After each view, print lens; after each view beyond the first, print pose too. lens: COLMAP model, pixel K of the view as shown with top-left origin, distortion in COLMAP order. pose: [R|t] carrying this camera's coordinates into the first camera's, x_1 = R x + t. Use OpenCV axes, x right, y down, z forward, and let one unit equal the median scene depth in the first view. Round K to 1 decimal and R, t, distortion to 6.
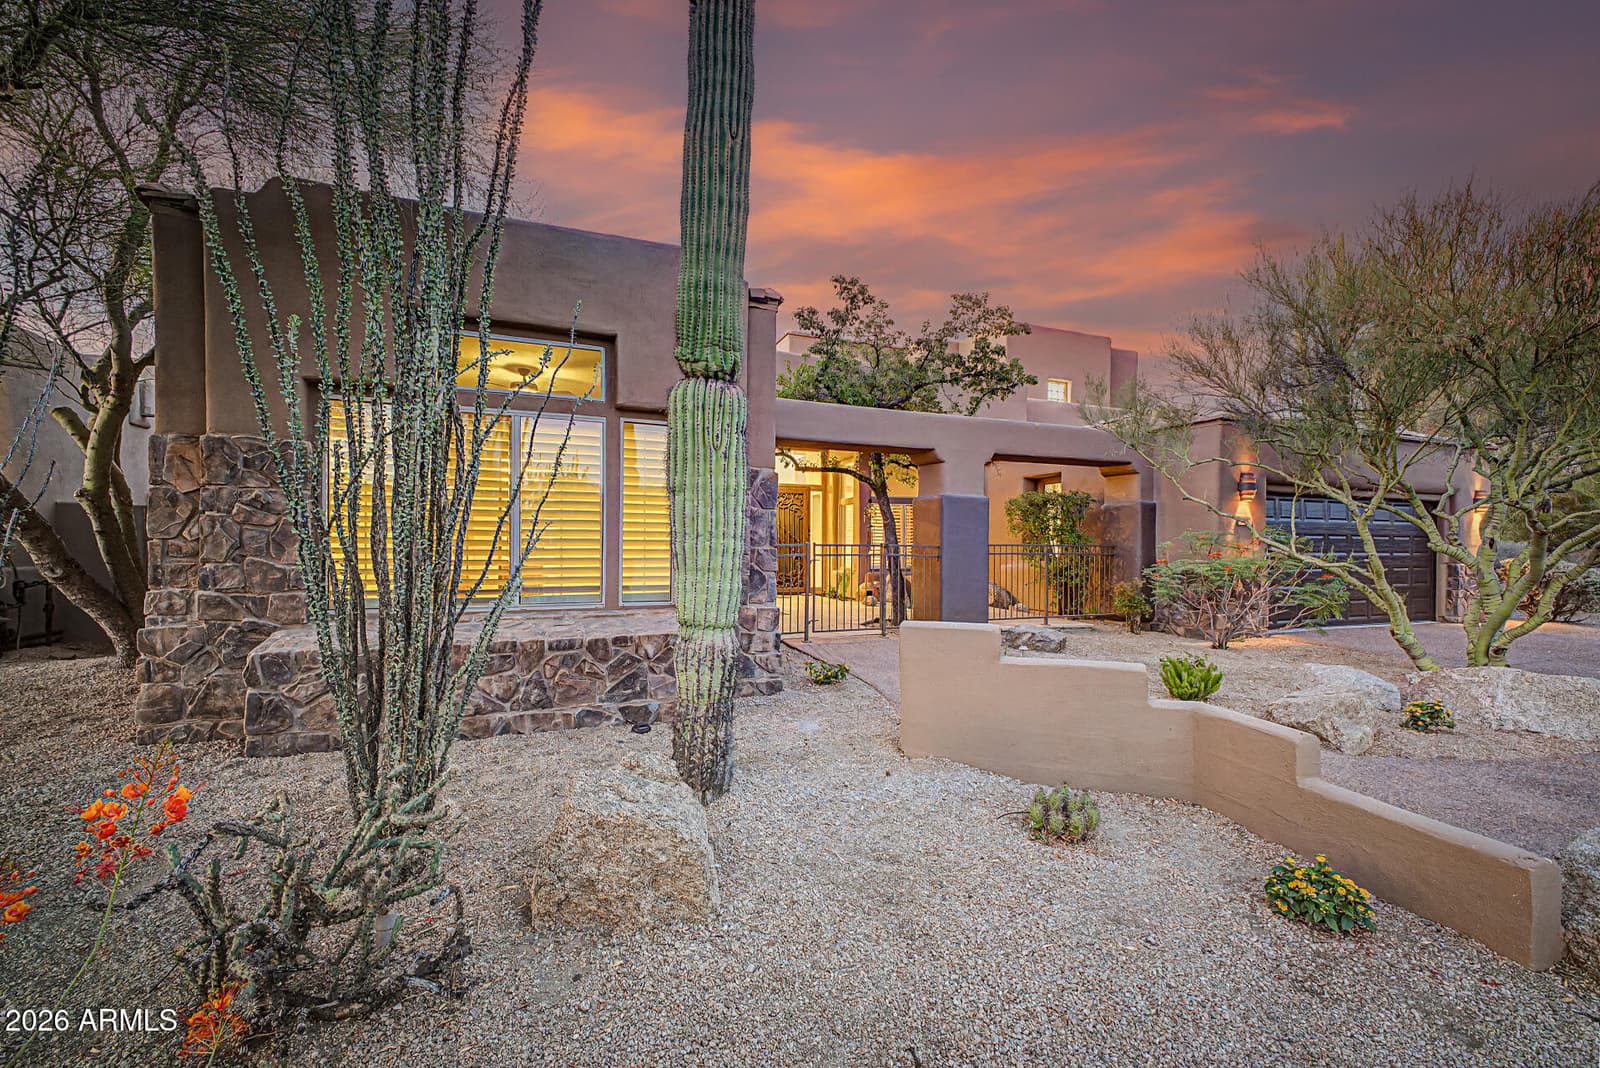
lens RADIAL K [[646.0, 0, 800.0], [0, 646.0, 534.0], [0, 0, 1]] dist [0.014742, -0.000163]
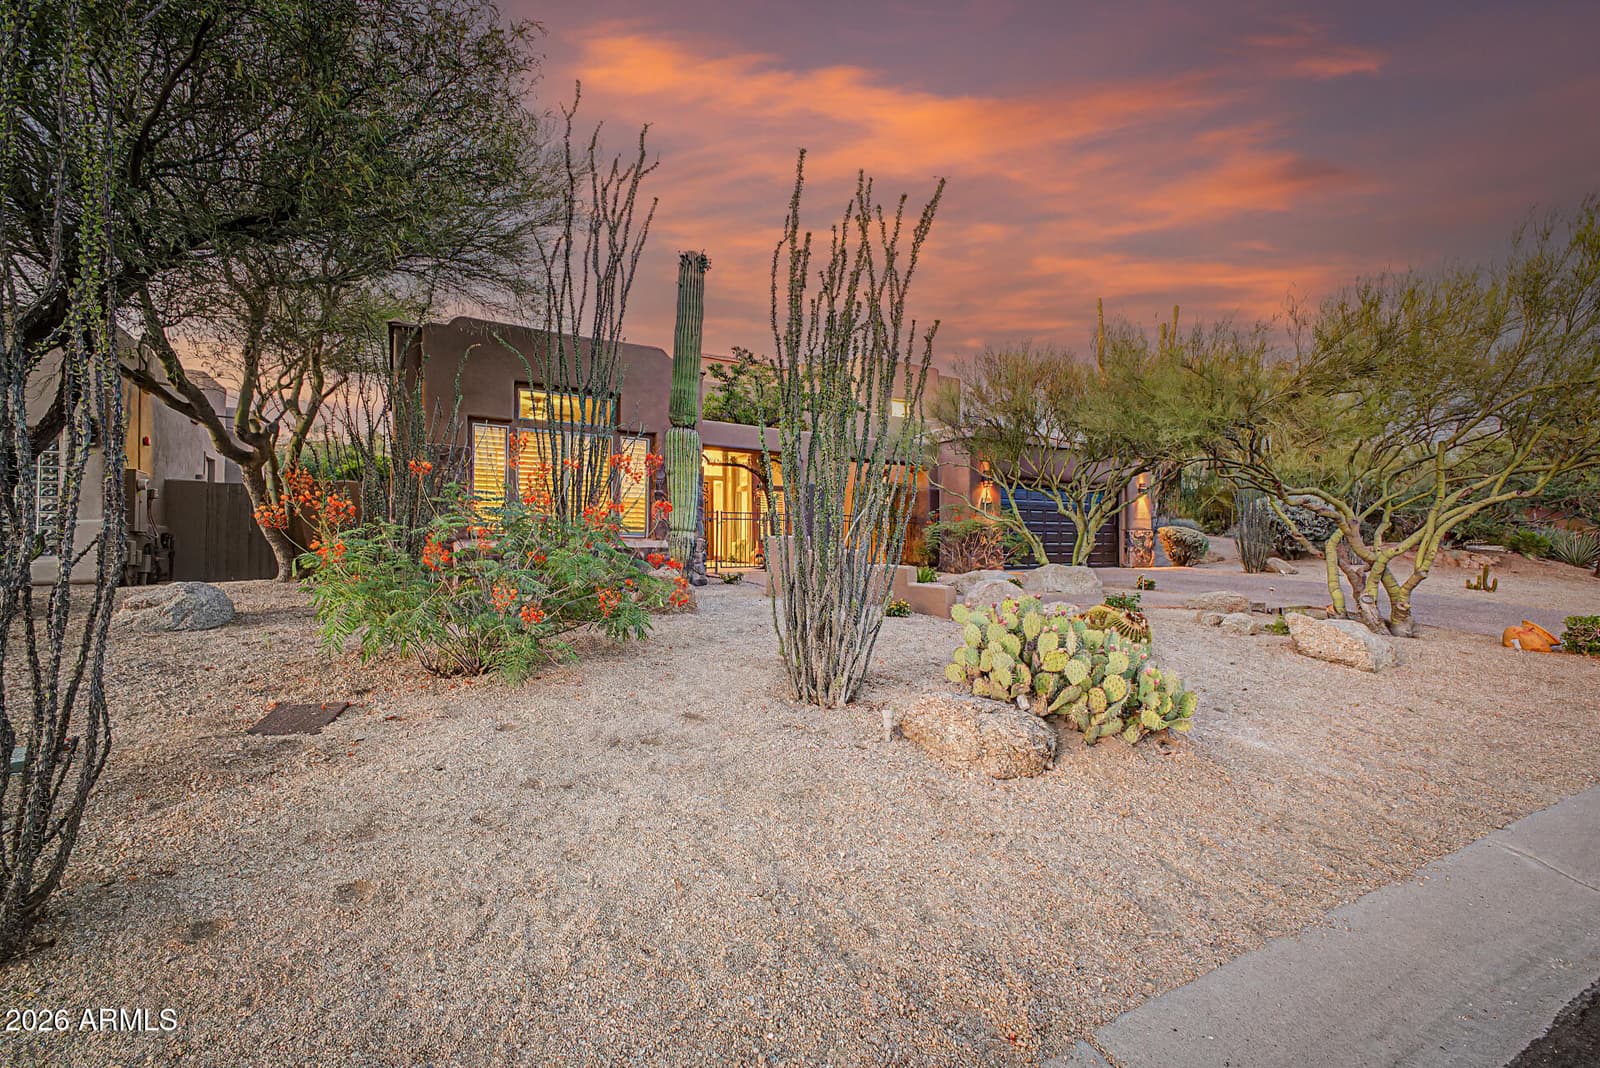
lens RADIAL K [[646.0, 0, 800.0], [0, 646.0, 534.0], [0, 0, 1]] dist [0.014742, -0.000163]
pose [[0.987260, -0.000915, 0.159115, -0.034049], [-0.000443, 0.999964, 0.008502, 0.050749], [-0.159117, -0.008464, 0.987223, -0.529509]]
